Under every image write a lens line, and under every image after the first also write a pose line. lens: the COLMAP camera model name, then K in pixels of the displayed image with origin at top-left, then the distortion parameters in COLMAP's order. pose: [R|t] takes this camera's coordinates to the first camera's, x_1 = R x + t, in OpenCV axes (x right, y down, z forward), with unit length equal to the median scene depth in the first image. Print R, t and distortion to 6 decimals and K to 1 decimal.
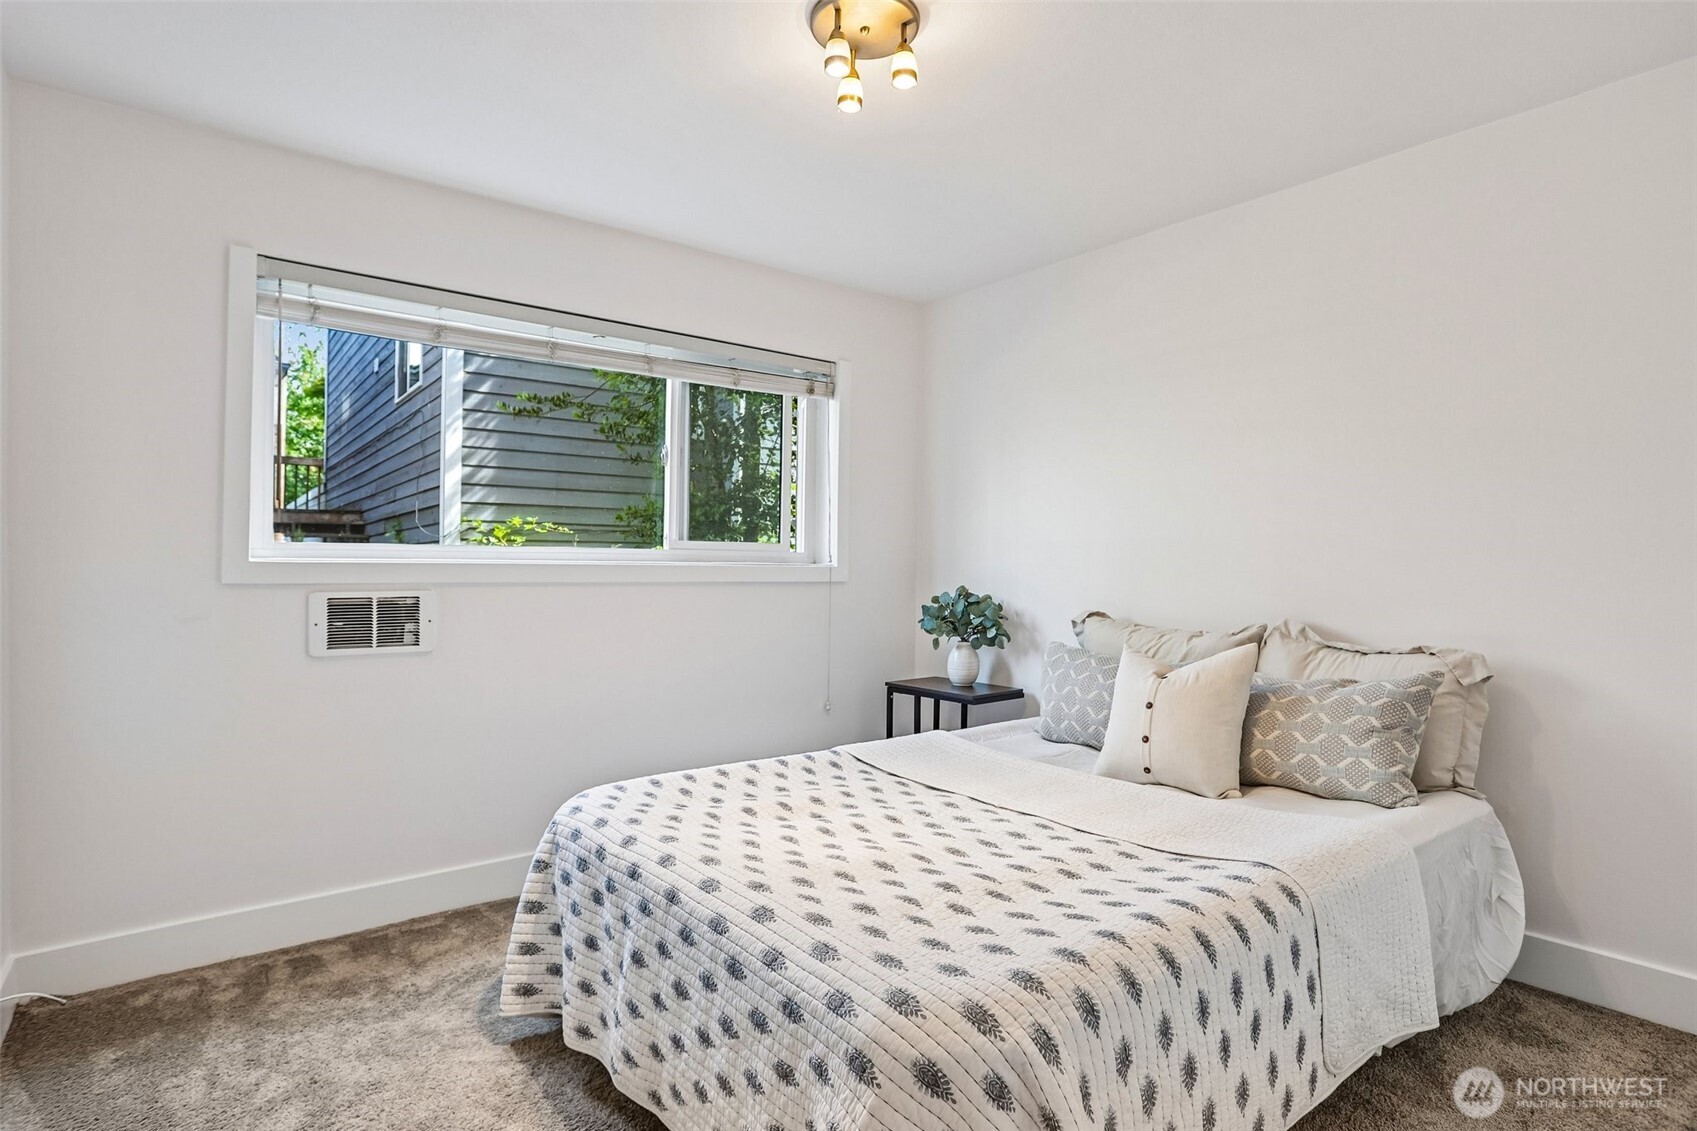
lens RADIAL K [[852.3, 0, 855.8], [0, 852.3, 576.7], [0, 0, 1]] dist [-0.064505, 0.021349]
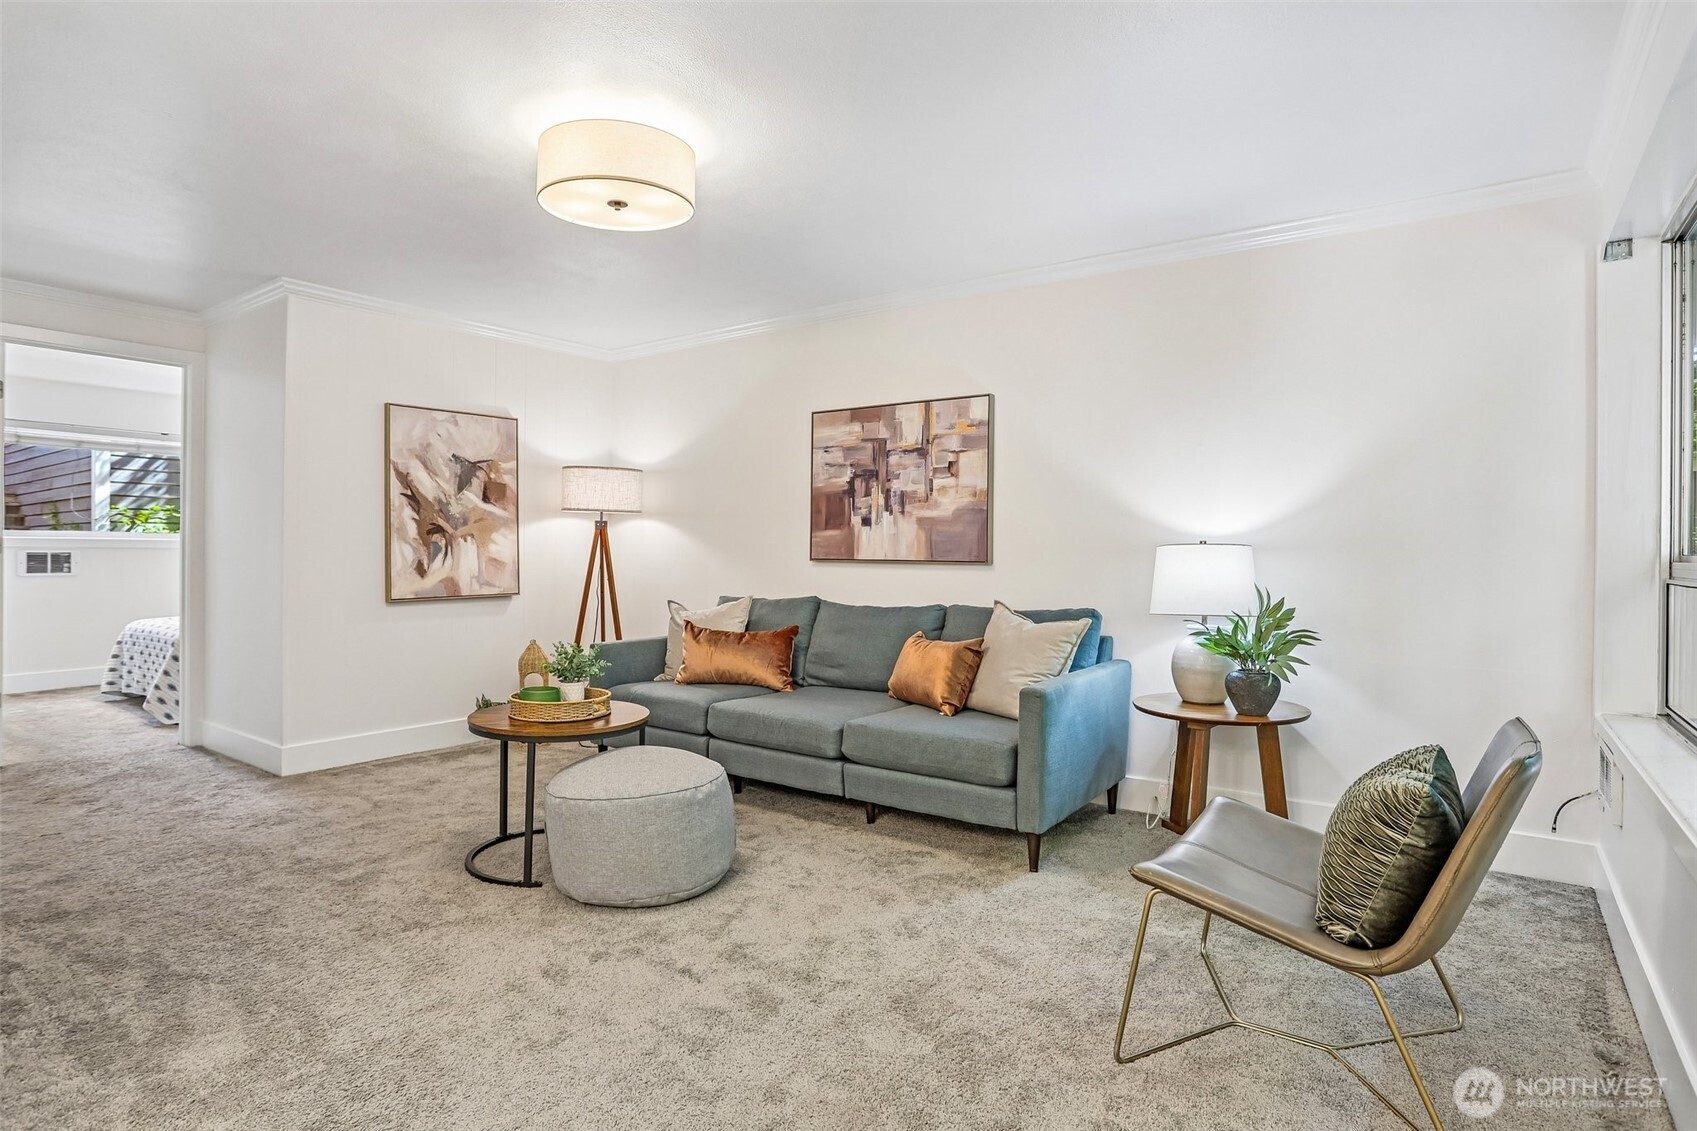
lens RADIAL K [[900.0, 0, 857.5], [0, 900.0, 556.9], [0, 0, 1]] dist [-0.061772, 0.024147]
pose [[0.968491, 0.002534, 0.249037, 1.052534], [-0.002225, 0.999996, -0.001520, 0.035463], [-0.249040, 0.000918, 0.968493, -1.993340]]
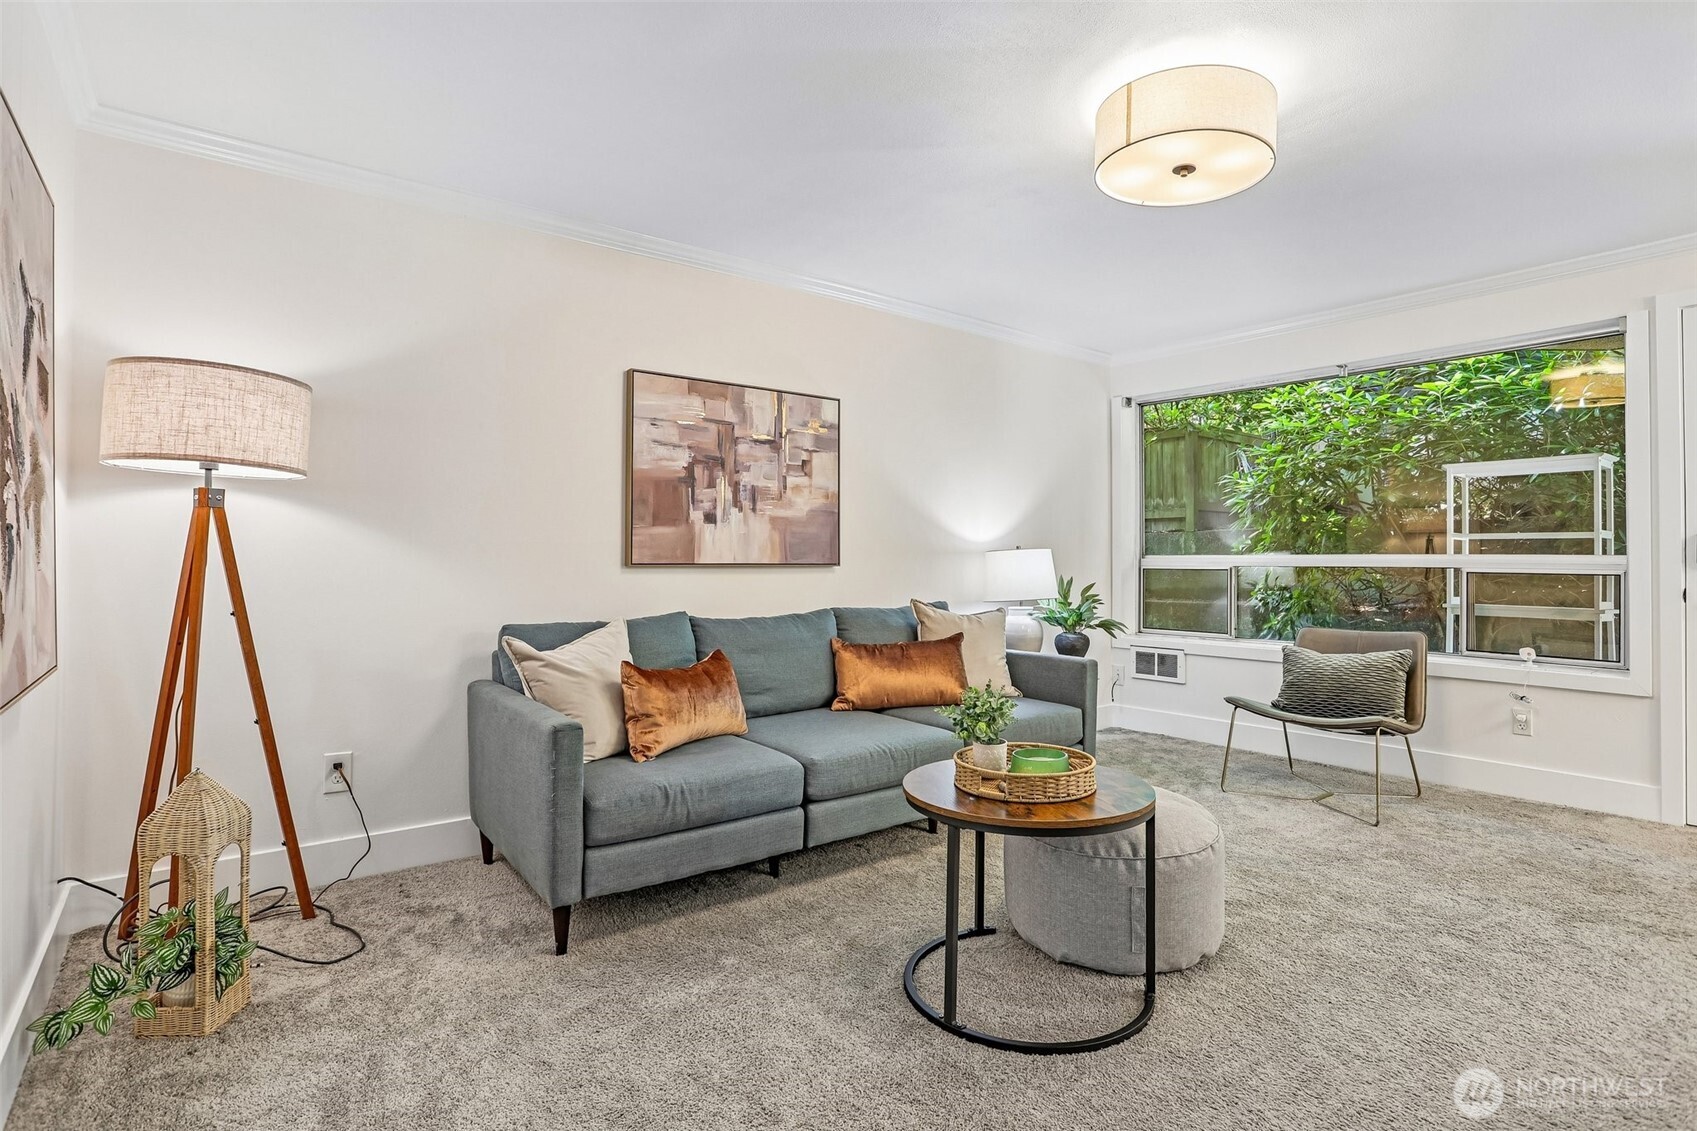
lens RADIAL K [[852.3, 0, 834.5], [0, 852.3, 553.7], [0, 0, 1]] dist [-0.064505, 0.021349]
pose [[0.045005, 0.003064, 0.998982, 0.148391], [0.006478, 0.999973, -0.003359, 0.027885], [-0.998966, 0.006623, 0.044984, -0.581555]]
